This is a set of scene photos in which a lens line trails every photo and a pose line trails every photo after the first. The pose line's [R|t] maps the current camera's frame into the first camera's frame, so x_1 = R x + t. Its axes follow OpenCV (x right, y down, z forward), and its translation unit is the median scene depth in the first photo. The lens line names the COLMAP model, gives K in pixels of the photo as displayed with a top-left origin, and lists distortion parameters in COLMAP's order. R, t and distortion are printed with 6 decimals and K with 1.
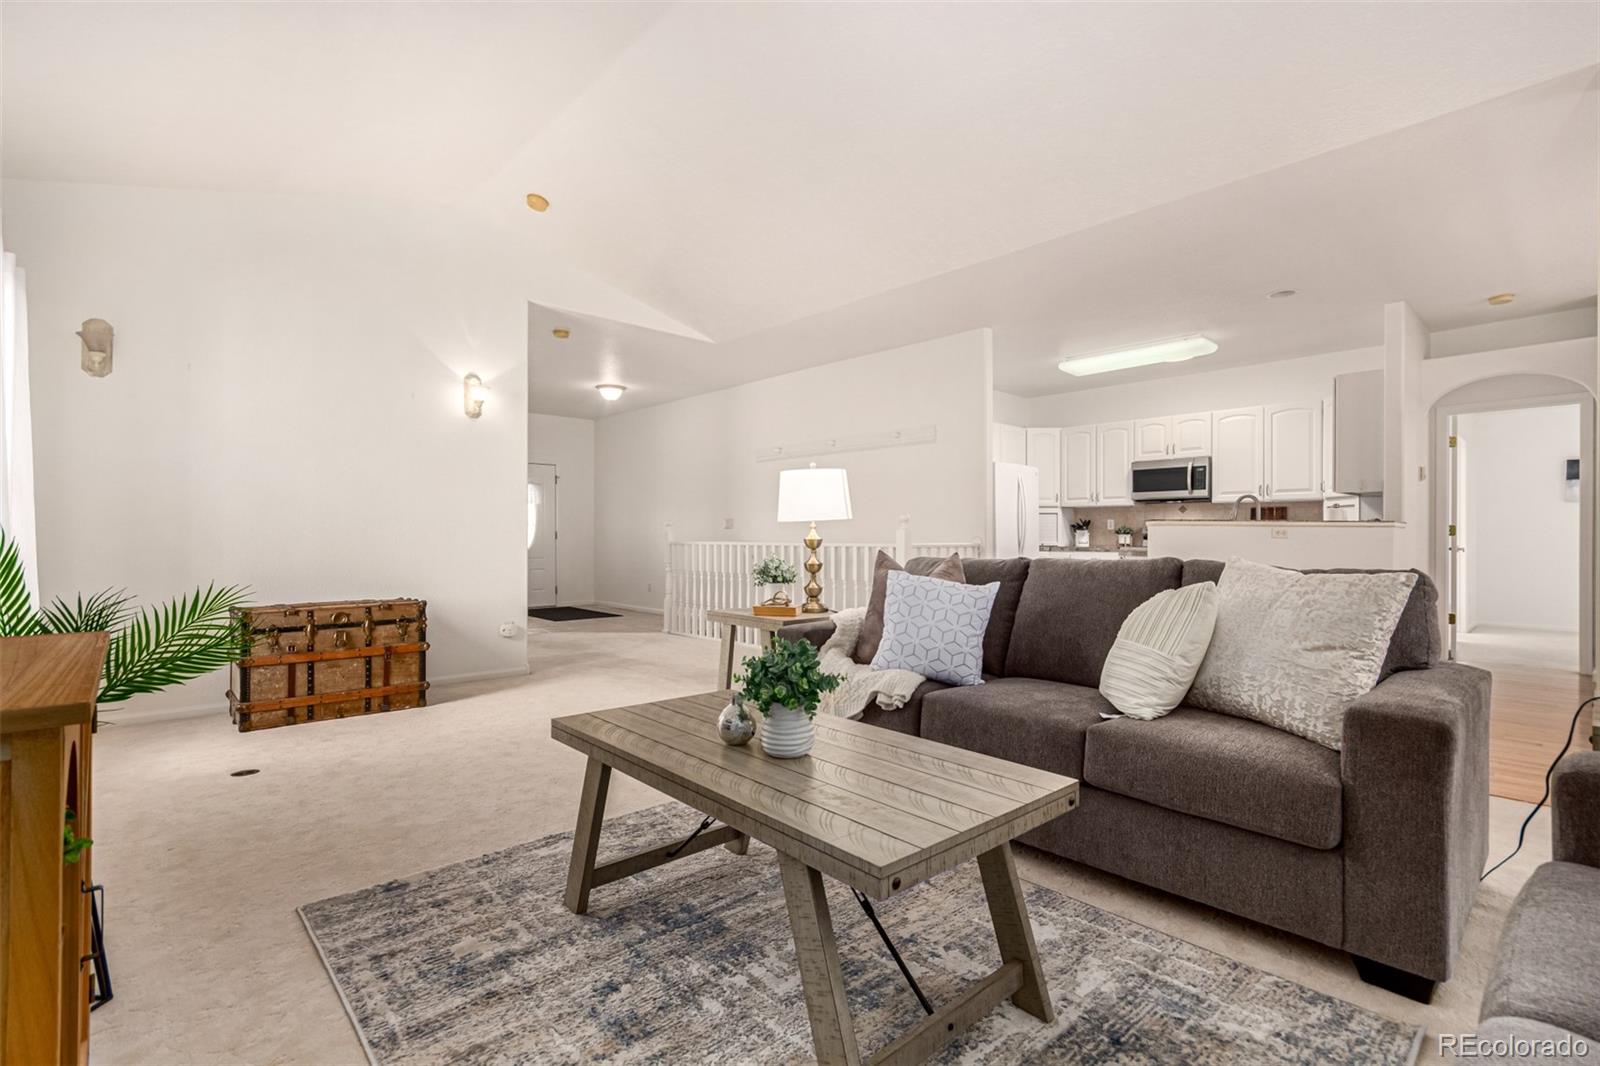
lens RADIAL K [[739.0, 0, 799.9], [0, 739.0, 537.2], [0, 0, 1]] dist [0.003428, 0.000978]
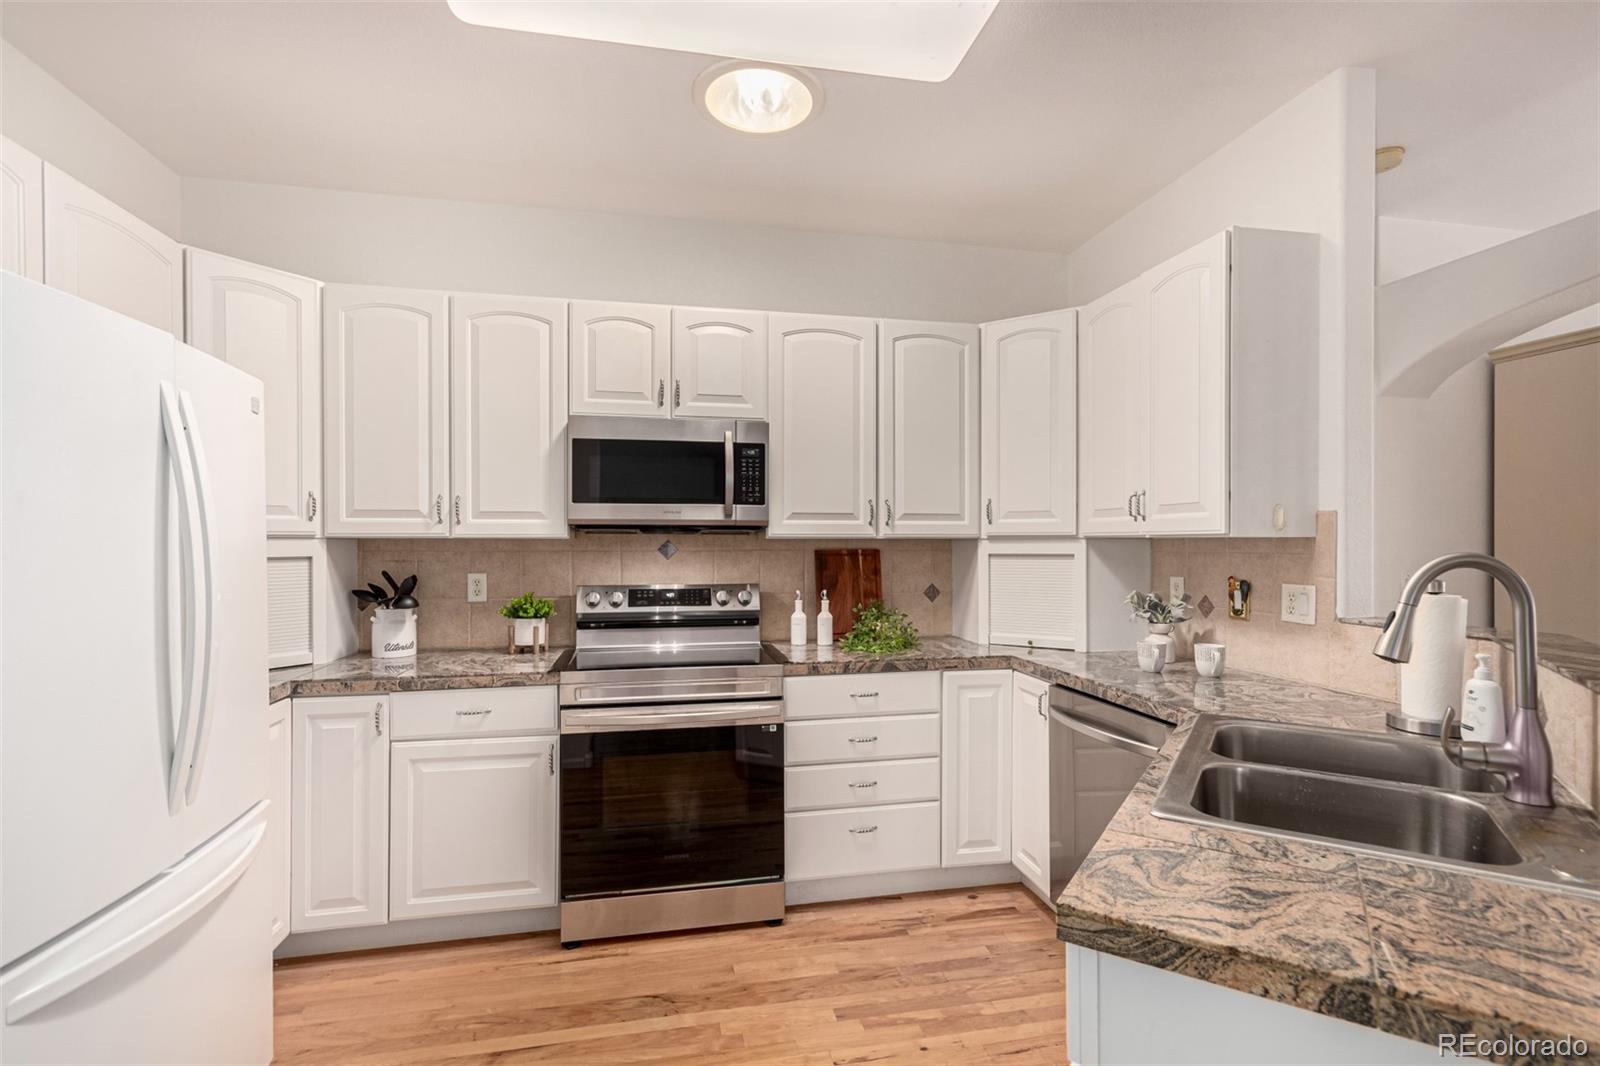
lens RADIAL K [[739.0, 0, 794.9], [0, 739.0, 543.9], [0, 0, 1]] dist [0.003428, 0.000978]
pose [[0.521360, 0.002934, 0.853332, 0.208262], [0.003609, 0.999978, -0.005643, -0.038622], [-0.853329, 0.006022, 0.521337, 0.729897]]
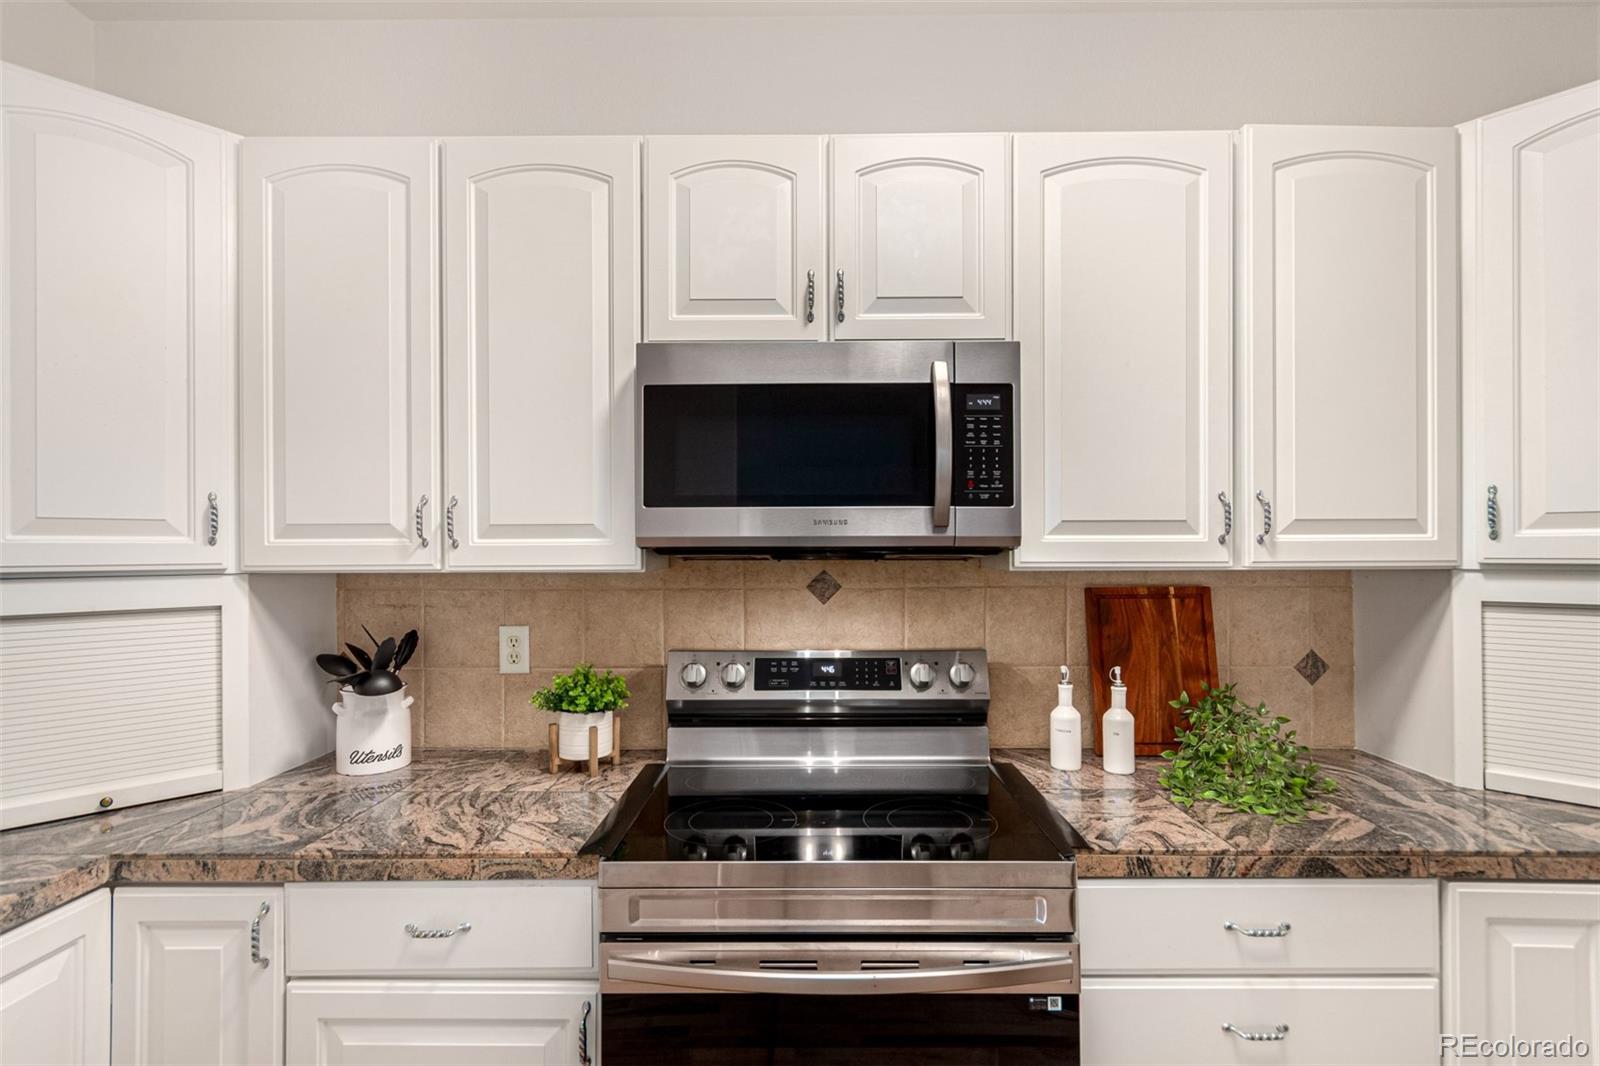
lens RADIAL K [[739.0, 0, 800.4], [0, 739.0, 549.2], [0, 0, 1]] dist [0.003428, 0.000978]
pose [[0.687513, 0.002944, 0.726166, 0.343066], [0.005227, 0.999946, -0.009003, -0.047881], [-0.726153, 0.009985, 0.687460, 0.845397]]
